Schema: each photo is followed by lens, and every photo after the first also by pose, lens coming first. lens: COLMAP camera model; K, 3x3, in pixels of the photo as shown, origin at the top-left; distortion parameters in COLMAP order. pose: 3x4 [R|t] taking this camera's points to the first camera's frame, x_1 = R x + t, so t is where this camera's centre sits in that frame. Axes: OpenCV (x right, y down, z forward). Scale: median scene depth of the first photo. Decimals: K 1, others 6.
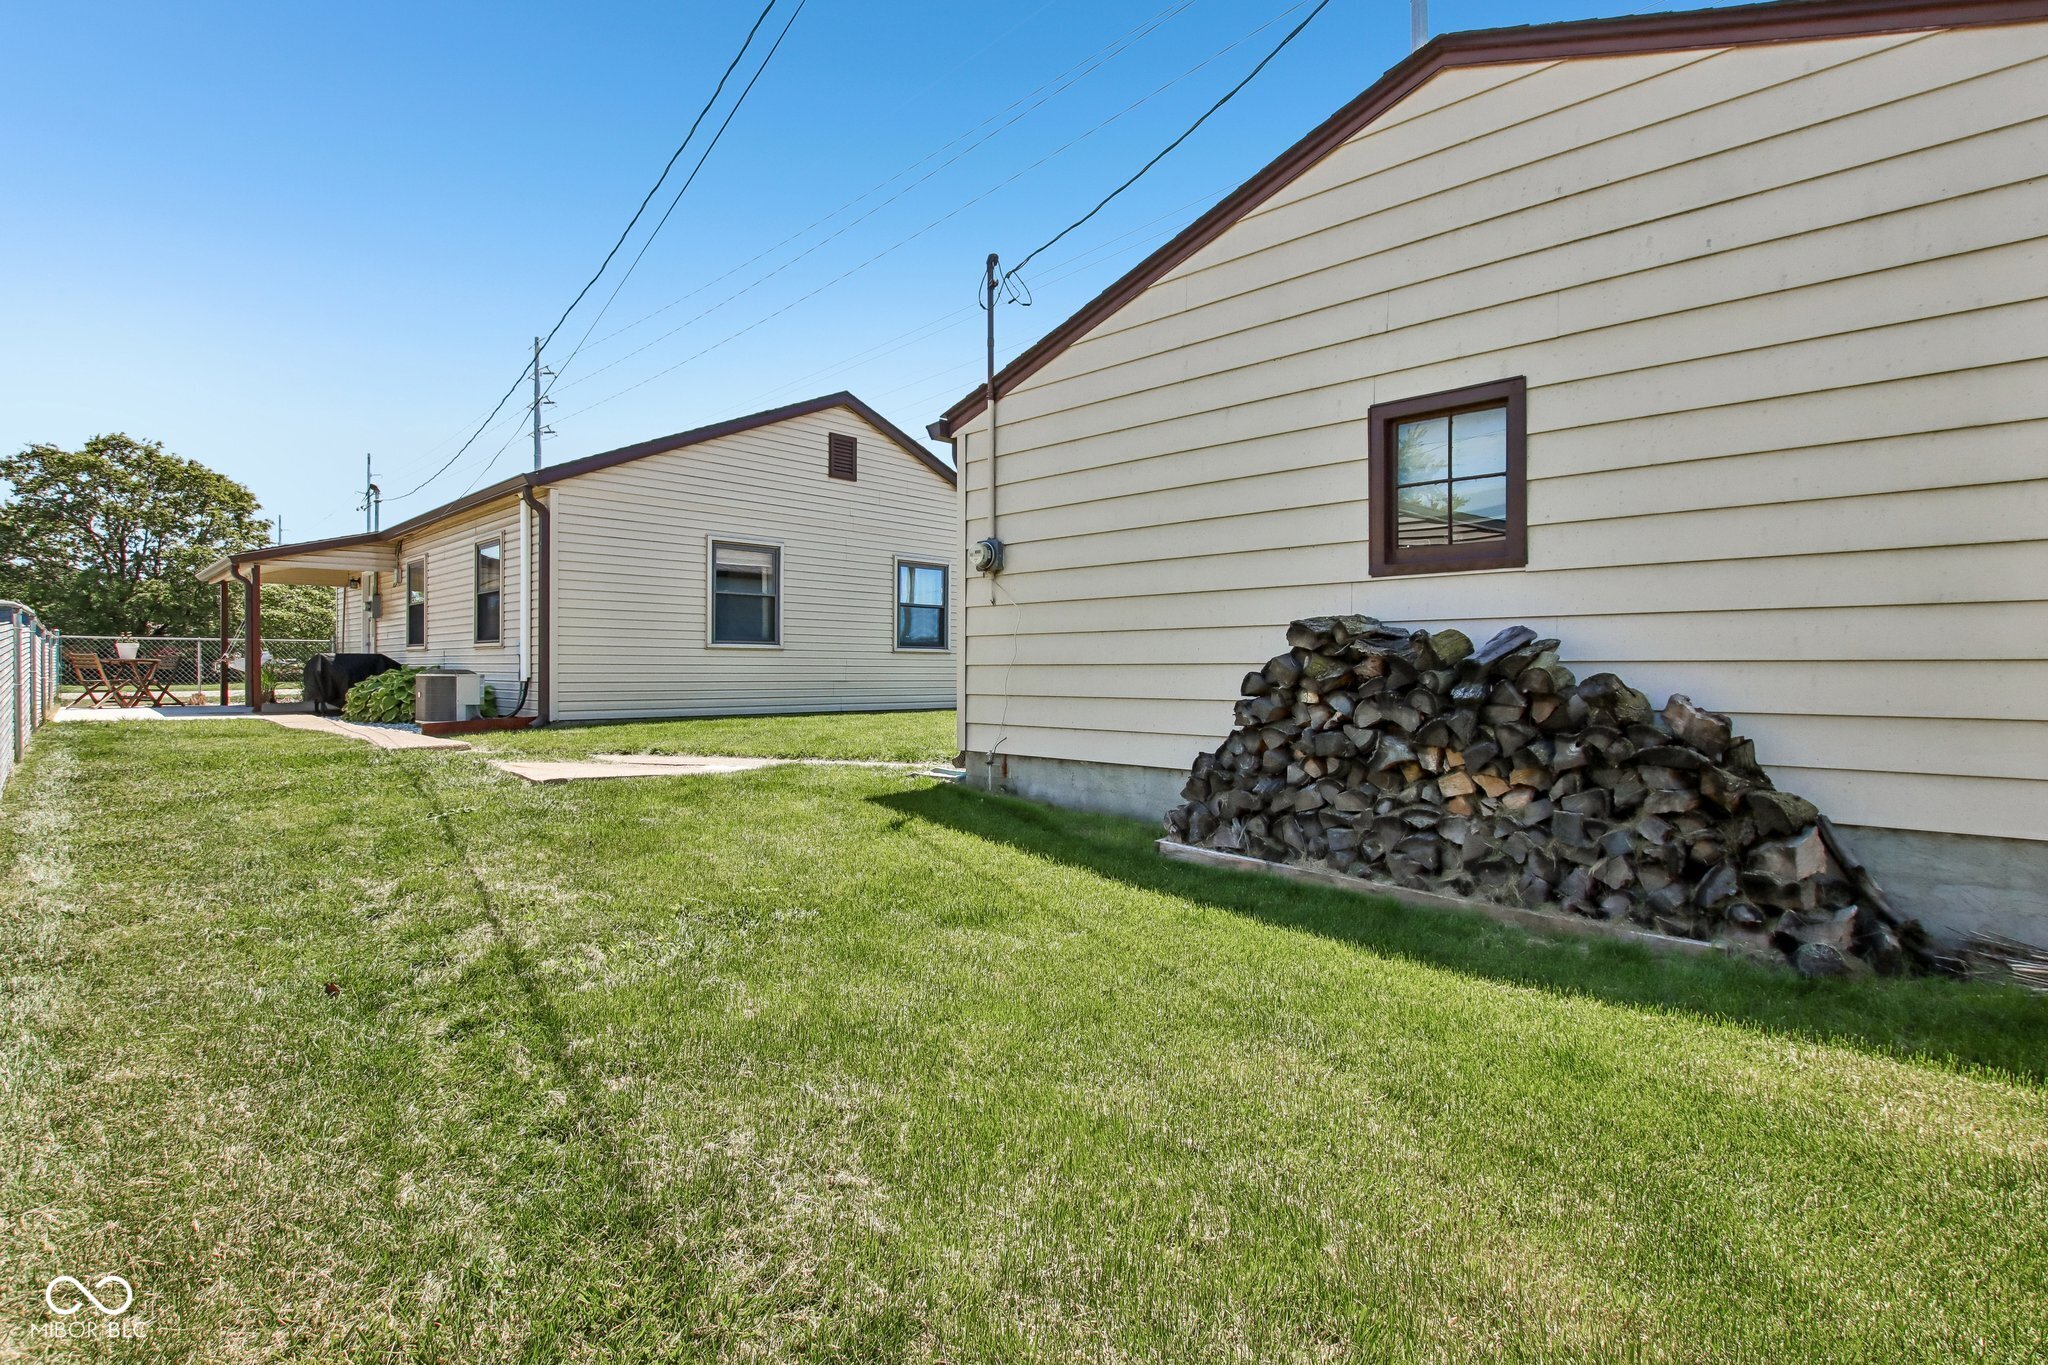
lens RADIAL K [[978.2, 0, 1024.0], [0, 978.2, 682.5], [0, 0, 1]] dist [-0.016615, 0.000999]
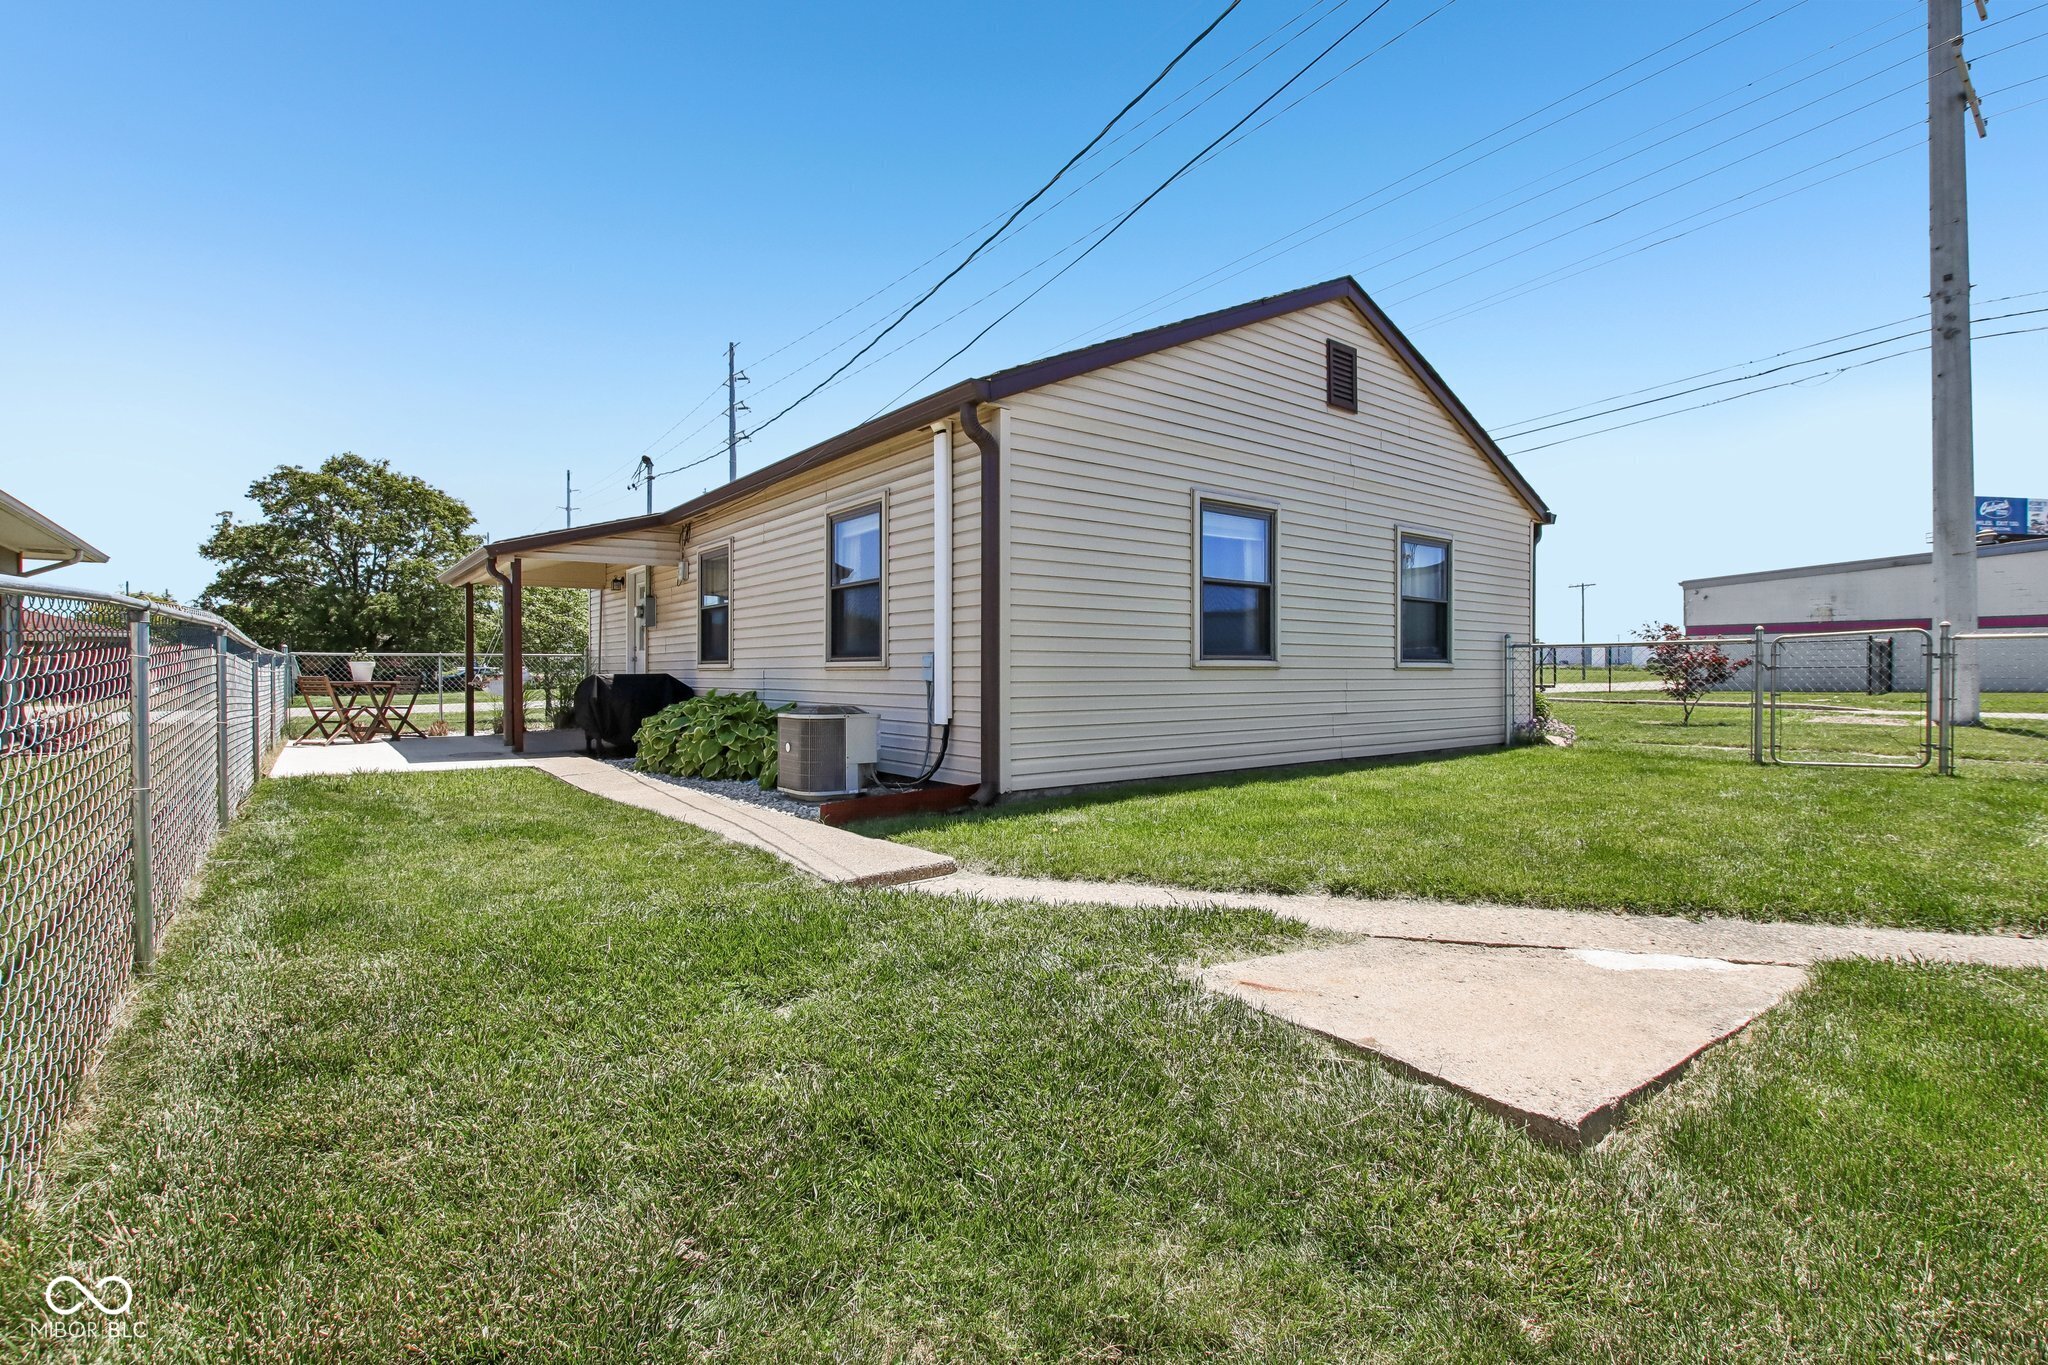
lens RADIAL K [[946.0, 0, 1024.0], [0, 946.0, 682.5], [0, 0, 1]] dist [-0.020926, 0.000166]
pose [[0.991441, -0.003771, -0.130505, -0.281795], [0.003592, 0.999992, -0.001608, -0.019849], [0.130510, 0.001125, 0.991446, 0.299616]]
